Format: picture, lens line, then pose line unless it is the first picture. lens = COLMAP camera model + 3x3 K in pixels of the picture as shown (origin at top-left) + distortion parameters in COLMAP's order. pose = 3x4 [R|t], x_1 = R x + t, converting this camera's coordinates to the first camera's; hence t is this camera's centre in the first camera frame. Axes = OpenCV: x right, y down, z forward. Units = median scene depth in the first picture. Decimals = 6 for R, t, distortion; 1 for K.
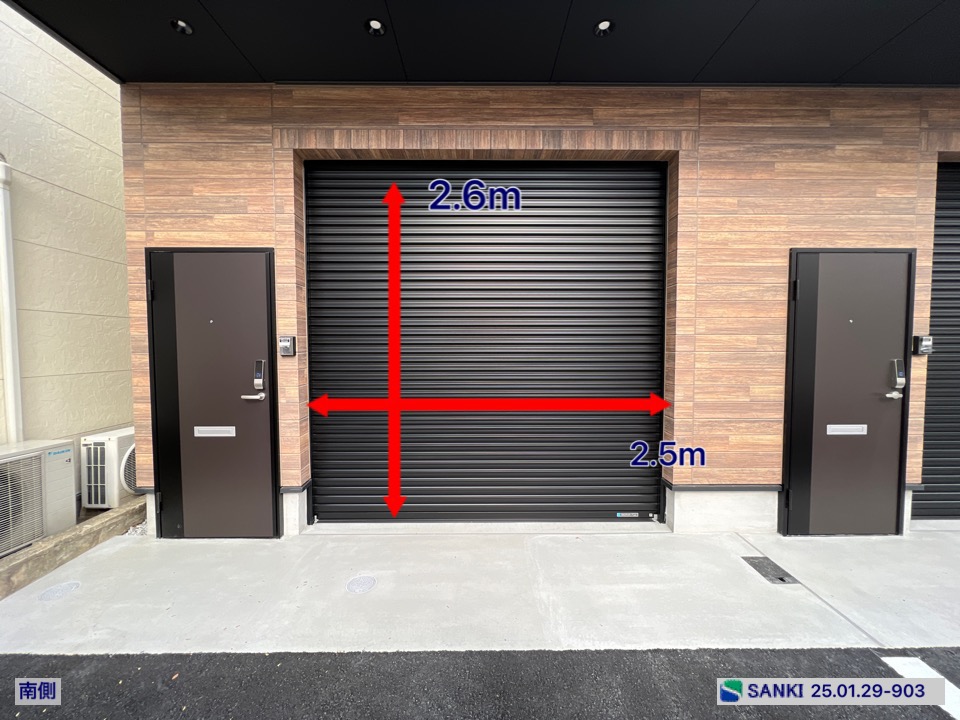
lens RADIAL K [[385.7, 0, 480.4], [0, 385.7, 362.2], [0, 0, 1]] dist [-0.002324, 0.000148]
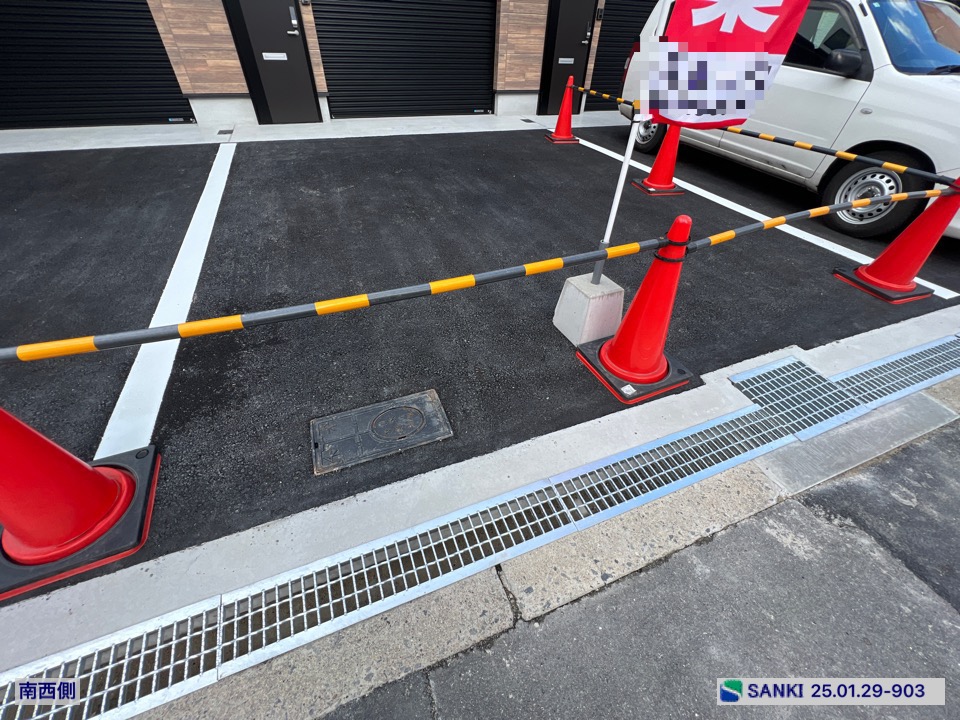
lens RADIAL K [[385.7, 0, 481.8], [0, 385.7, 362.6], [0, 0, 1]] dist [-0.002324, 0.000148]
pose [[0.932530, -0.212802, 0.291726, 1.036181], [-0.013092, 0.787437, 0.616256, 0.181979], [-0.360856, -0.578496, 0.731522, -1.602671]]
